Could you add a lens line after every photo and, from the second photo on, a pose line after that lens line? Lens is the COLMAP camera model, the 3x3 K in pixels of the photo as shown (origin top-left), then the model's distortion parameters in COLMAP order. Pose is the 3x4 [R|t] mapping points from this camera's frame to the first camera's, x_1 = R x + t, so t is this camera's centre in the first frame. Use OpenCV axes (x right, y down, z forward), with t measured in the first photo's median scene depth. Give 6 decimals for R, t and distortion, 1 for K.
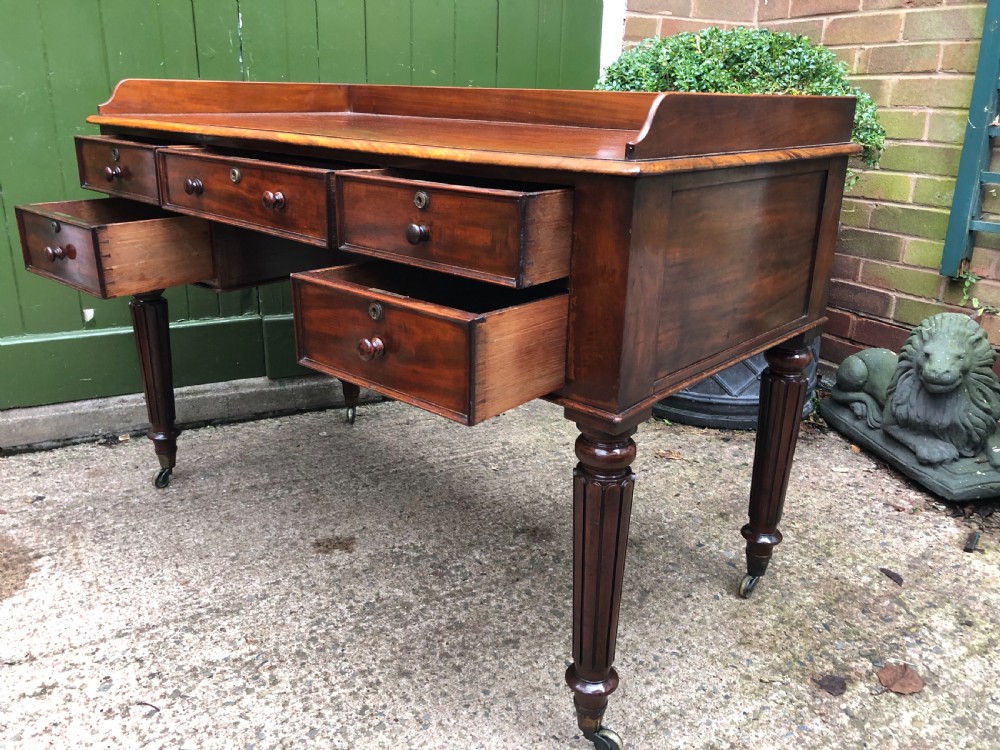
lens RADIAL K [[826.6, 0, 501.0], [0, 826.6, 359.6], [0, 0, 1]] dist [0.004940, 0.017233]
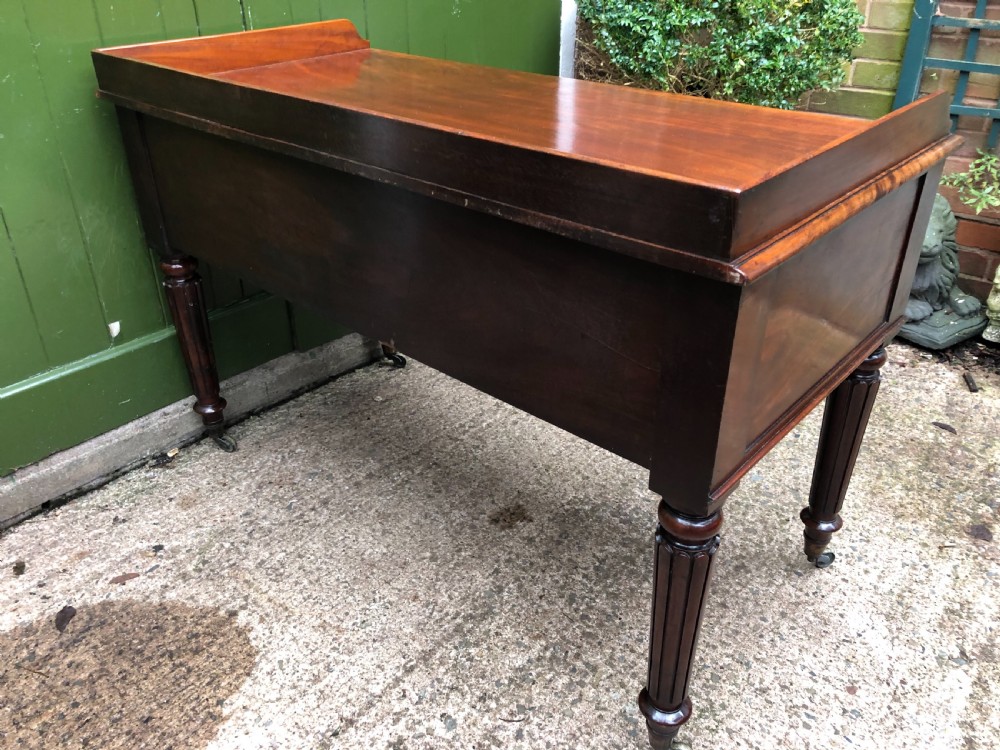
lens RADIAL K [[826.6, 0, 492.0], [0, 826.6, 367.0], [0, 0, 1]] dist [0.004940, 0.017233]
pose [[0.932151, -0.202658, 0.300039, -0.501817], [0.138700, 0.965334, 0.221115, -0.189549], [-0.334449, -0.164497, 0.927946, 0.091091]]
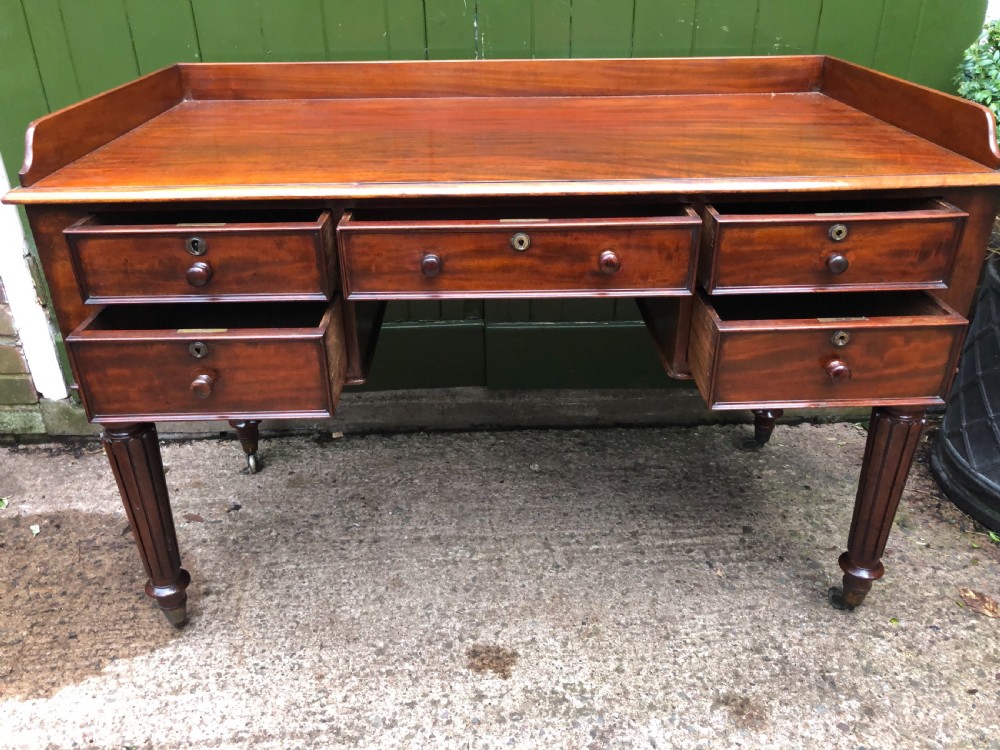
lens RADIAL K [[826.6, 0, 499.9], [0, 826.6, 365.4], [0, 0, 1]] dist [0.004940, 0.017233]
pose [[0.917053, 0.155031, -0.367395, 0.071544], [-0.092879, 0.979034, 0.181291, -0.228356], [0.387798, -0.132130, 0.912225, 0.279267]]
